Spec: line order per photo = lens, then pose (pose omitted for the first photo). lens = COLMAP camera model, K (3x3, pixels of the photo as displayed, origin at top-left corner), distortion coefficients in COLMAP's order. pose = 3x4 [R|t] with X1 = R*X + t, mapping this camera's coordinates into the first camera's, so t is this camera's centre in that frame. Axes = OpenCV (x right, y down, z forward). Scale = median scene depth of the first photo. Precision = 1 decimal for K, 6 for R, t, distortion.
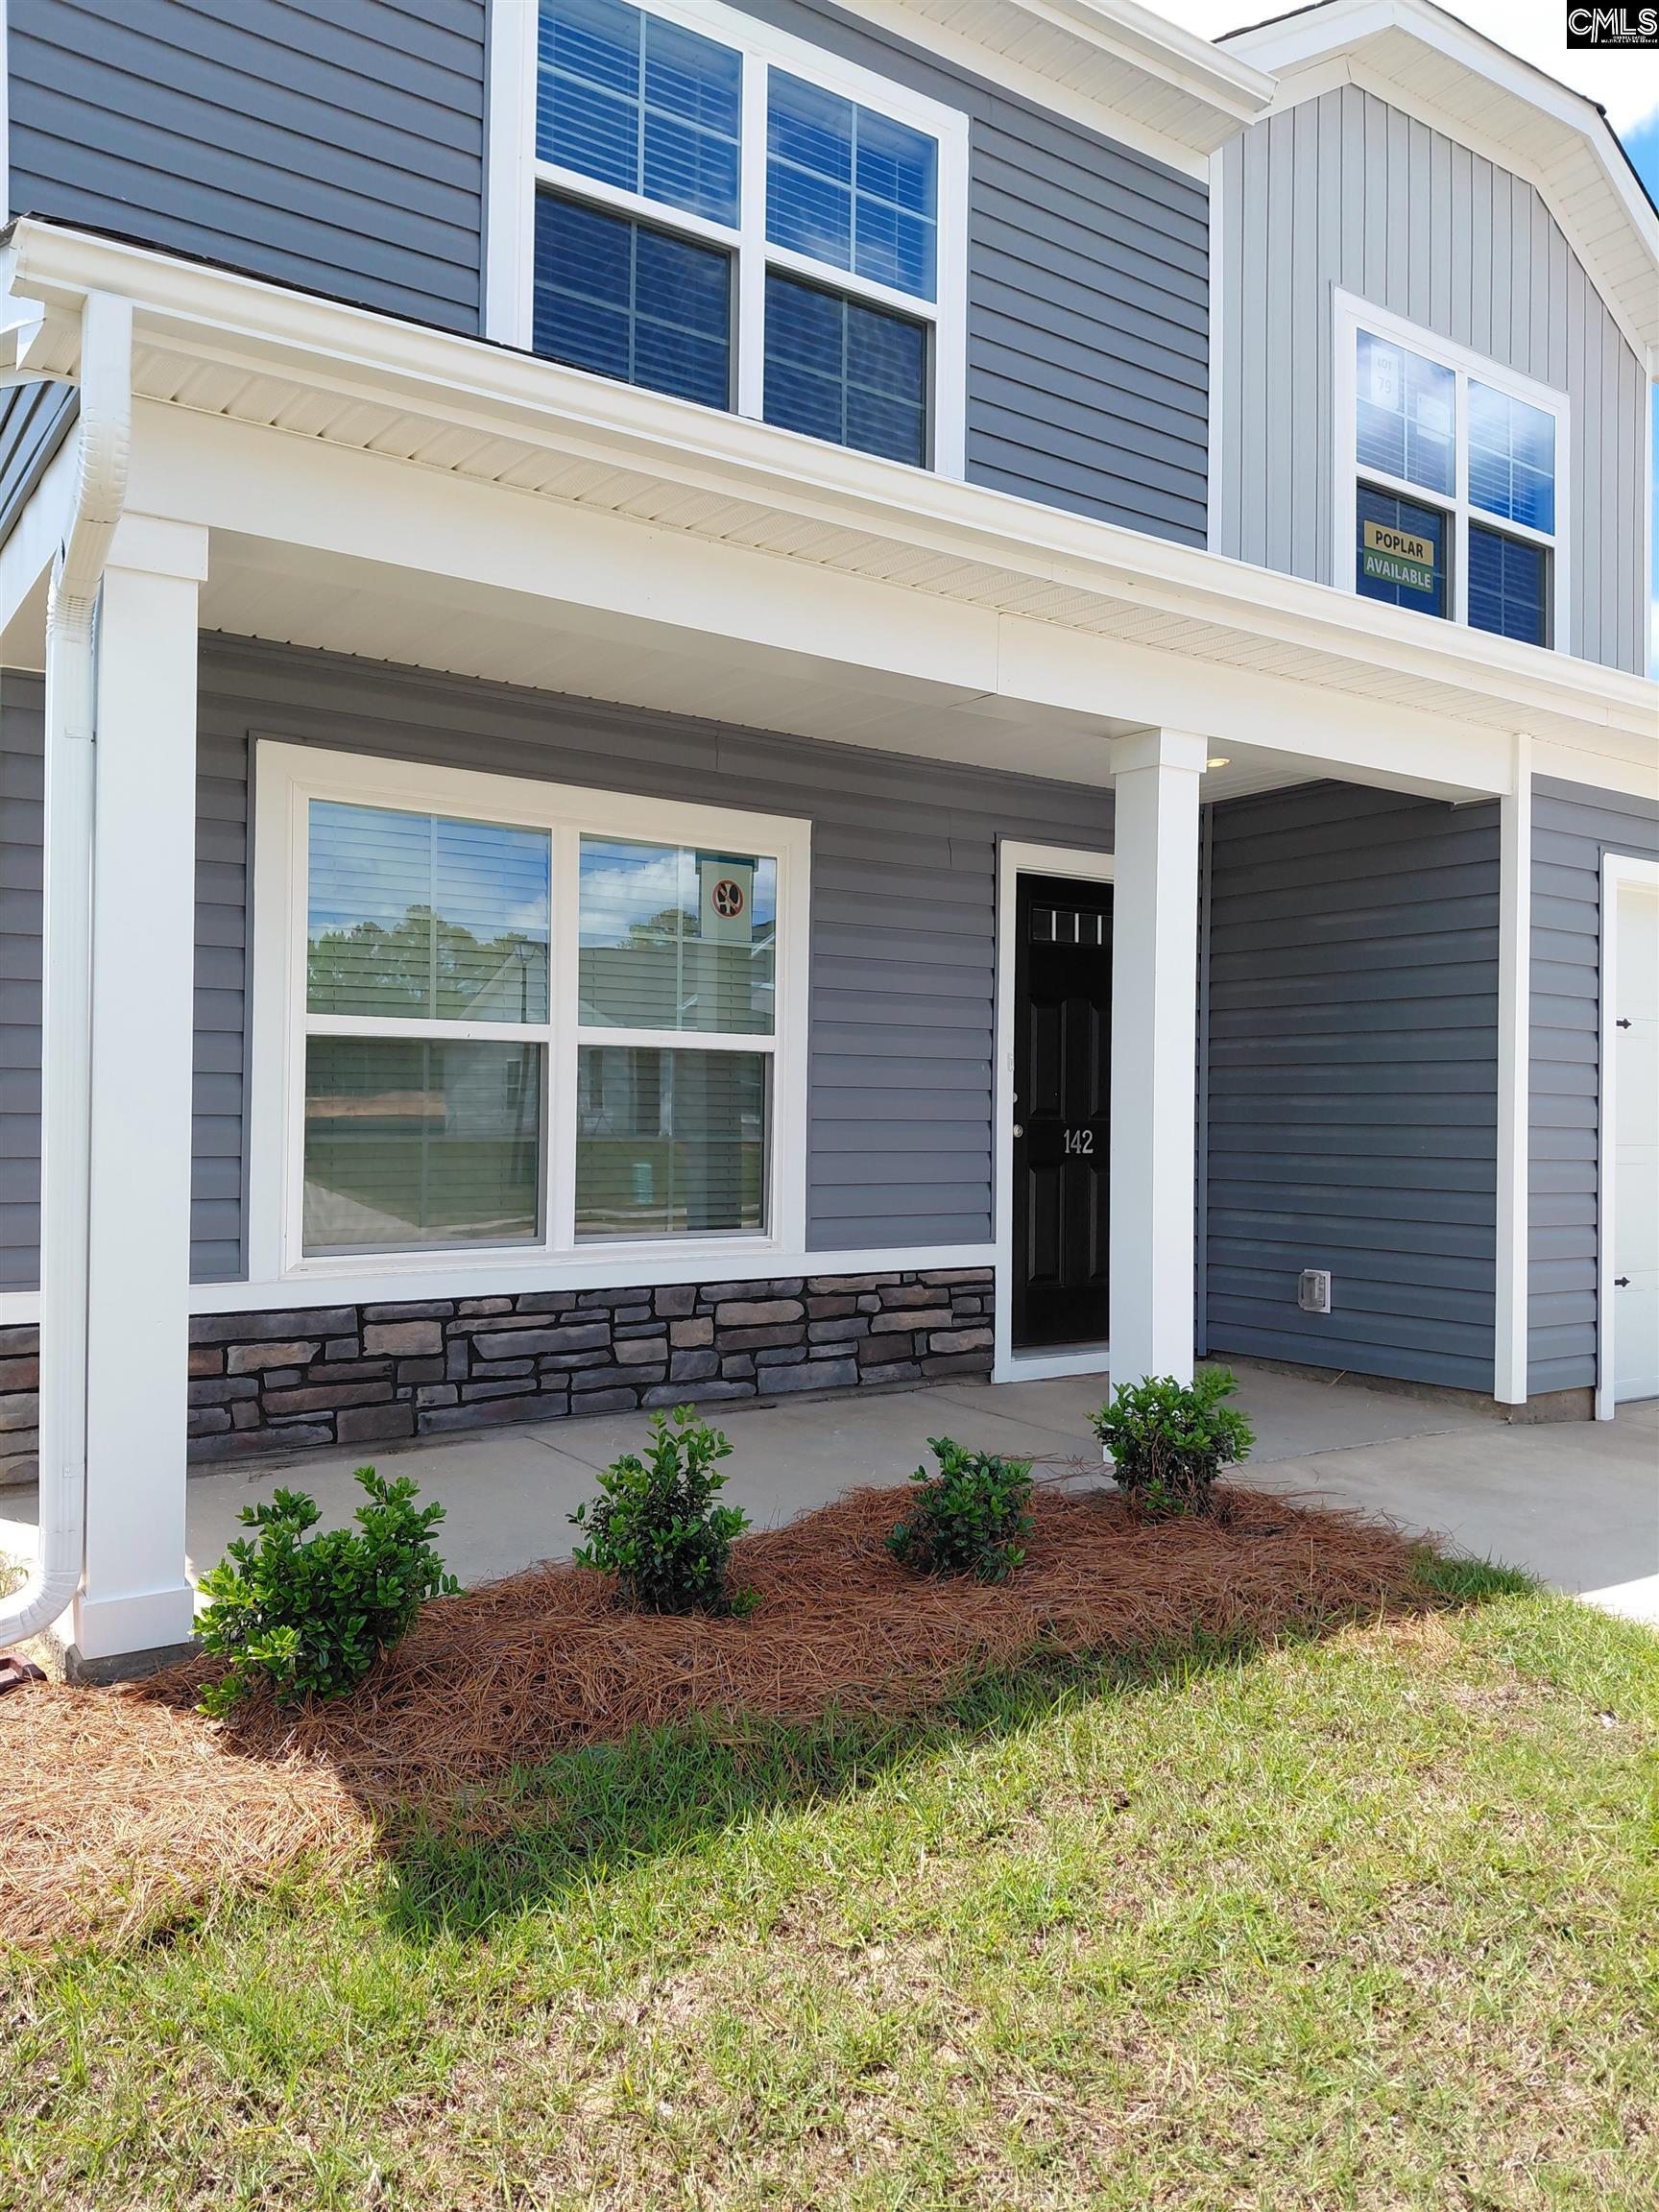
lens RADIAL K [[1653.9, 0, 827.2], [0, 1653.9, 1113.6], [0, 0, 1]] dist [-0.027247, -0.003834]
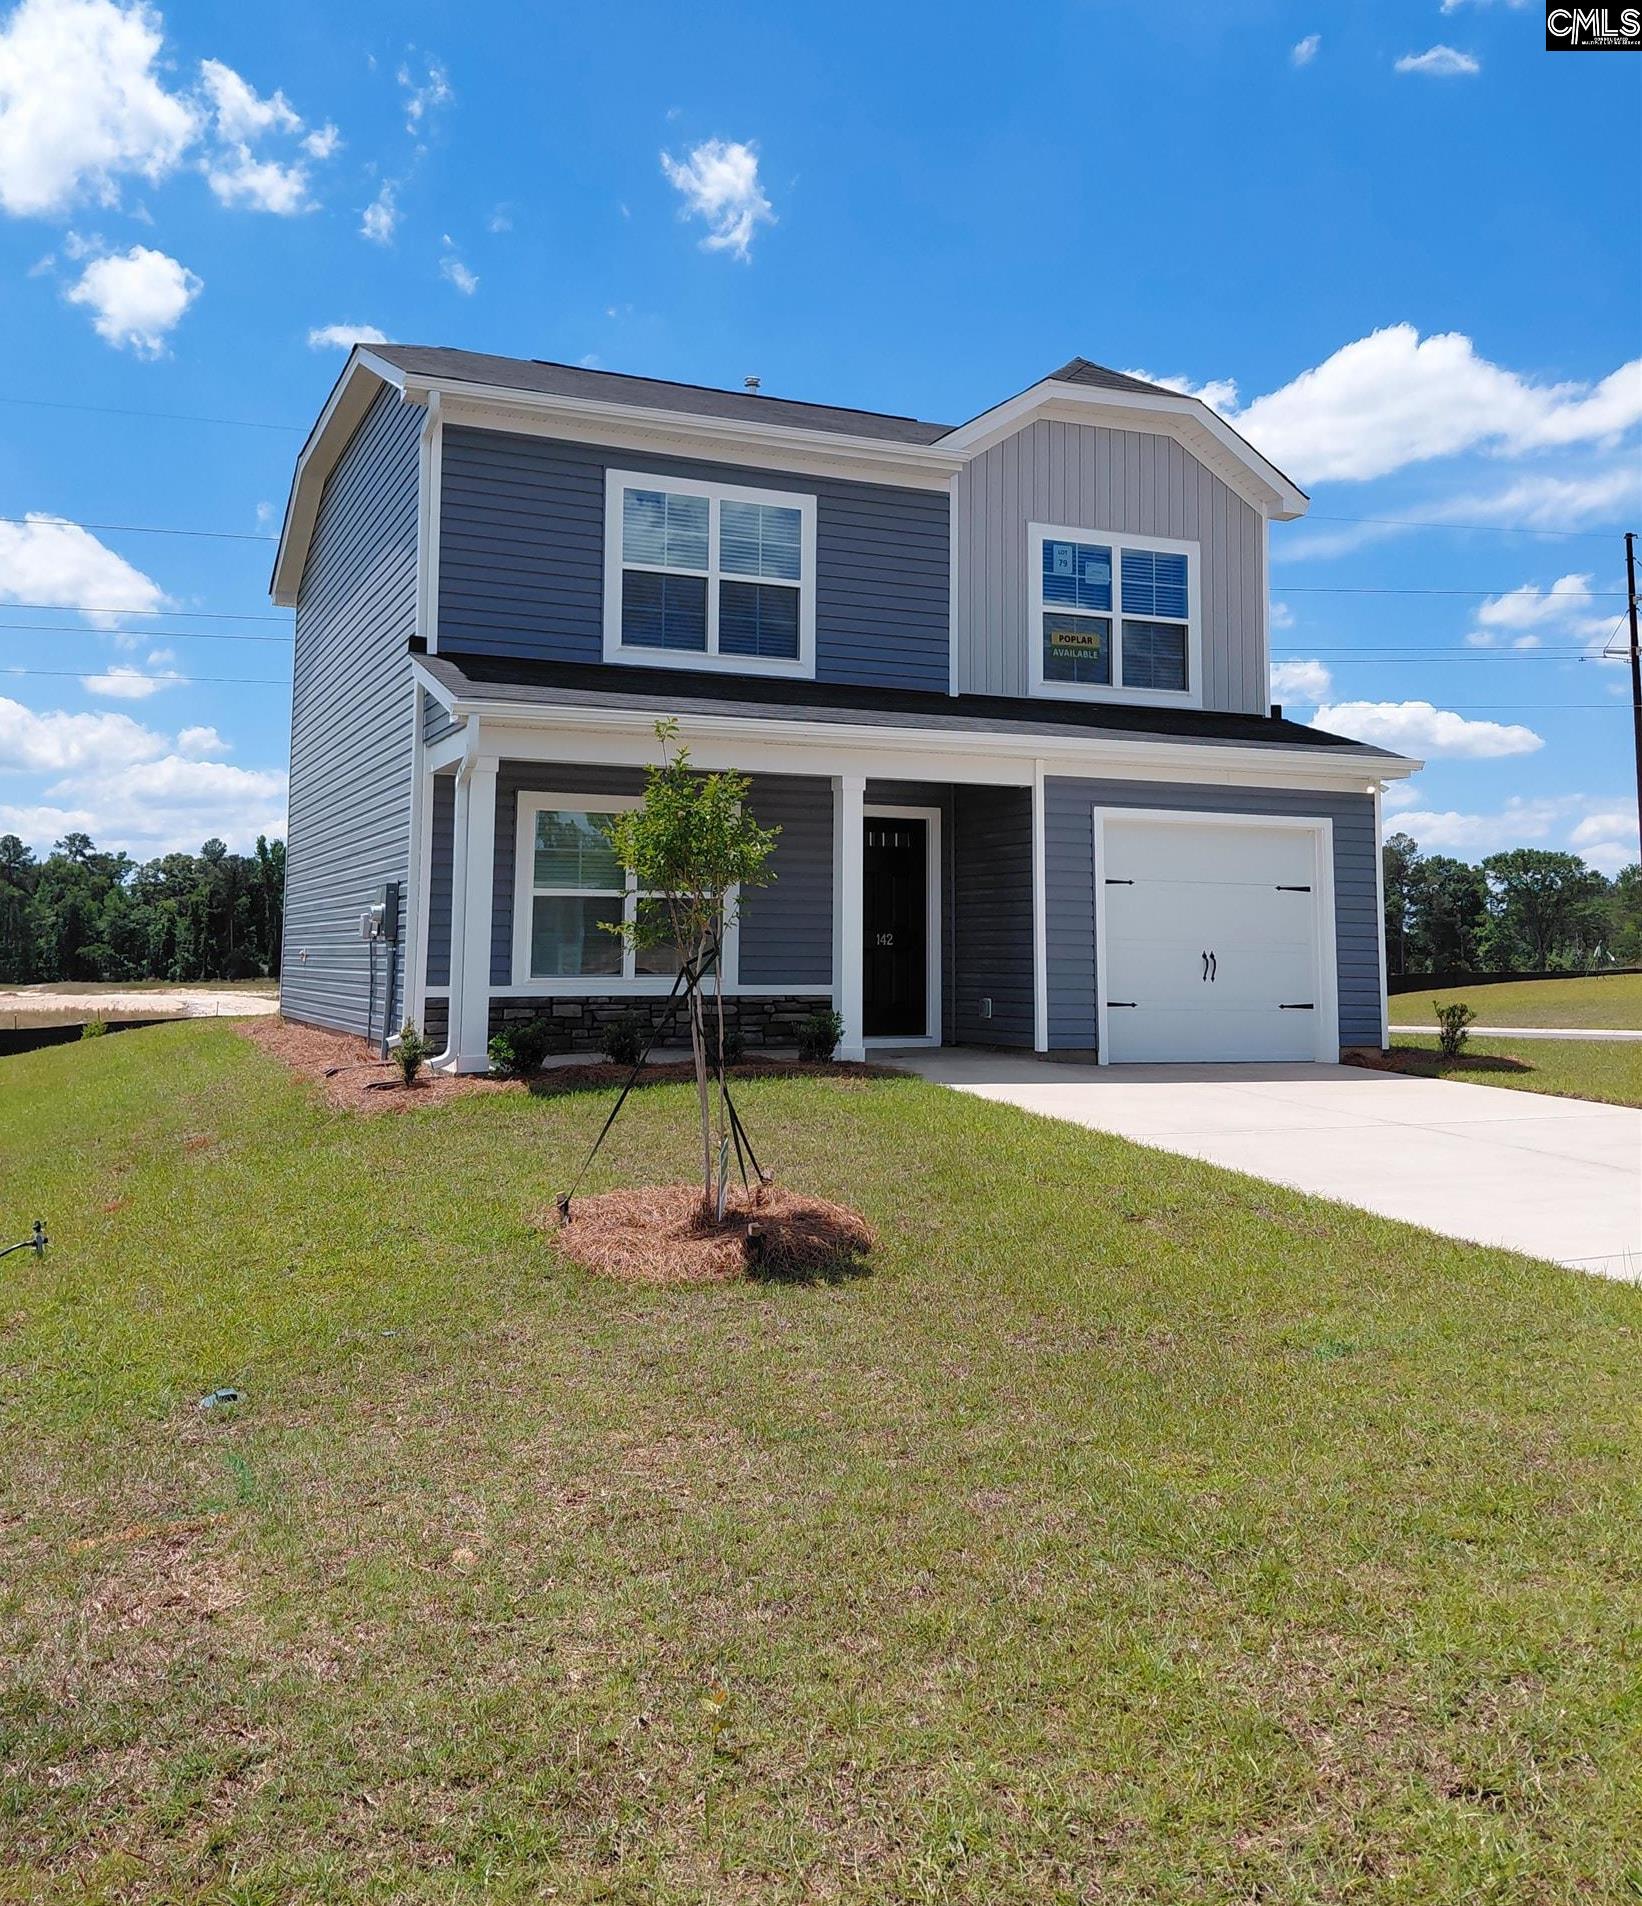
lens RADIAL K [[1741.4, 0, 804.5], [0, 1741.4, 743.1], [0, 0, 1]] dist [0.070980, 0.000000]
pose [[0.979227, -0.030261, -0.200498, 0.594184], [0.004726, 0.991938, -0.126632, 0.056763], [0.202714, 0.123054, 0.971476, -1.462218]]
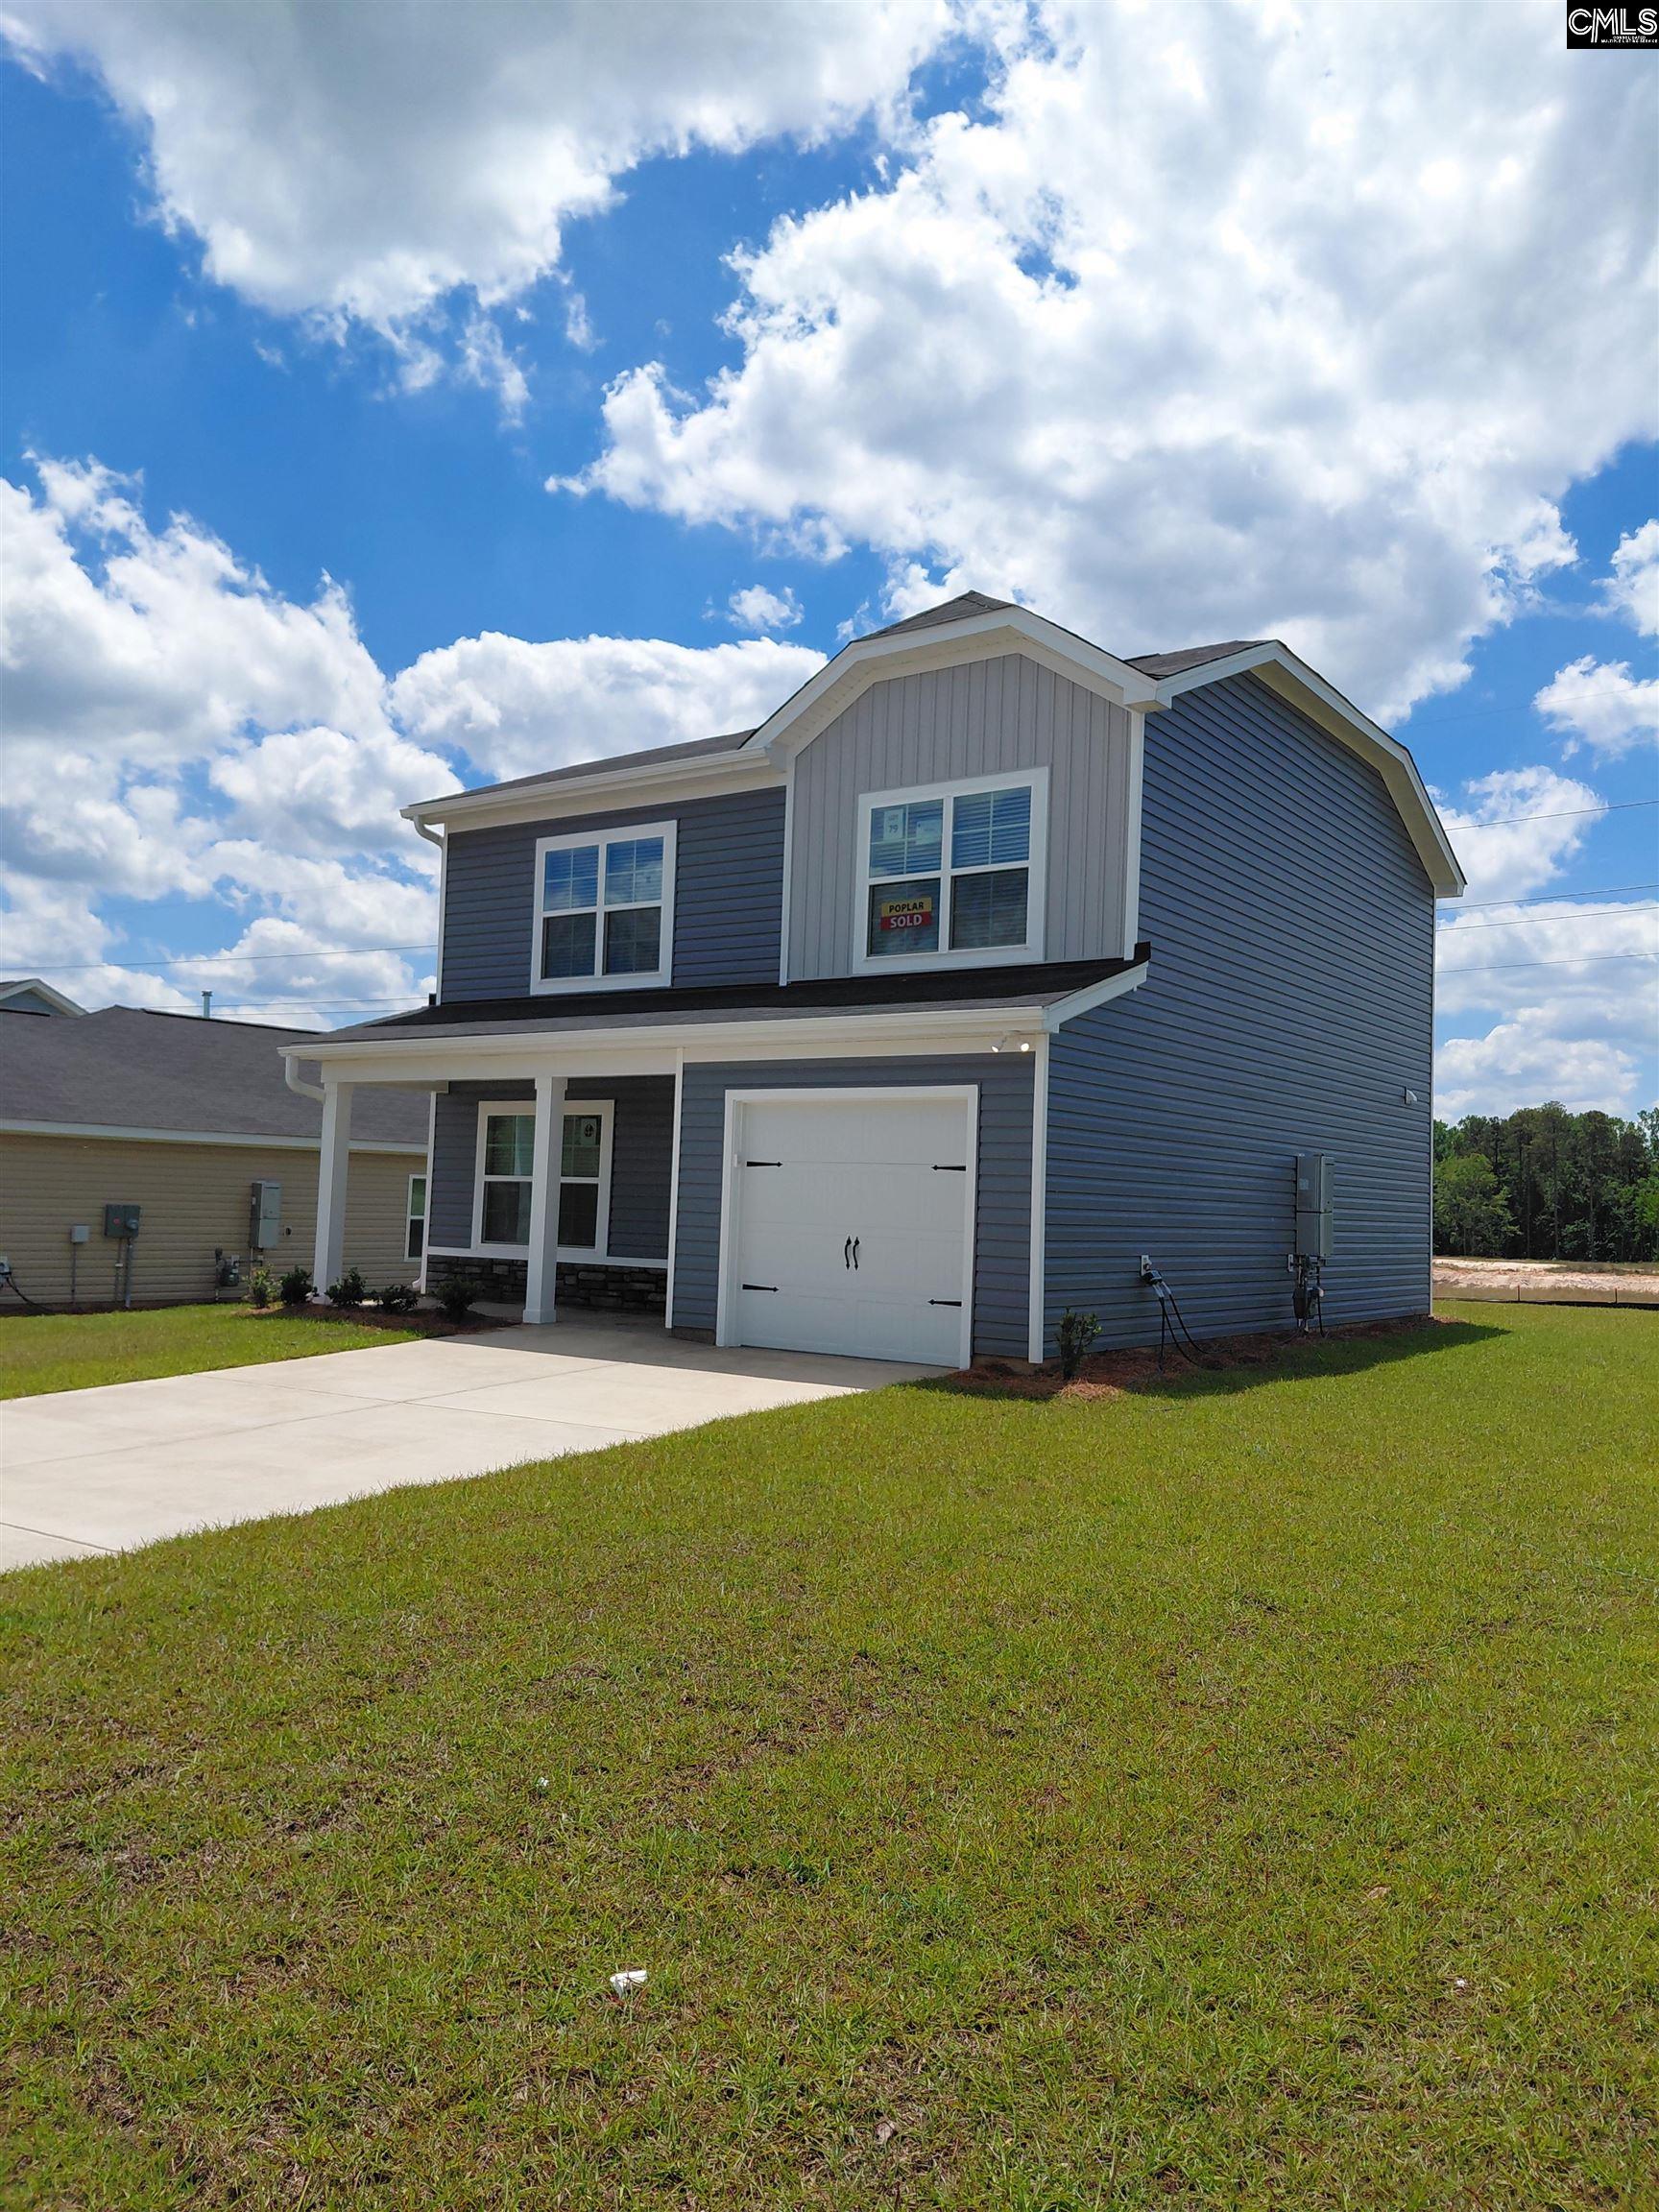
lens RADIAL K [[1653.9, 0, 834.8], [0, 1653.9, 1109.2], [0, 0, 1]] dist [-0.027247, -0.003834]
pose [[0.341351, -0.058597, -0.938108, 2.754947], [-0.028272, 0.996963, -0.072561, 0.026943], [0.939511, 0.051291, 0.338657, 0.402223]]
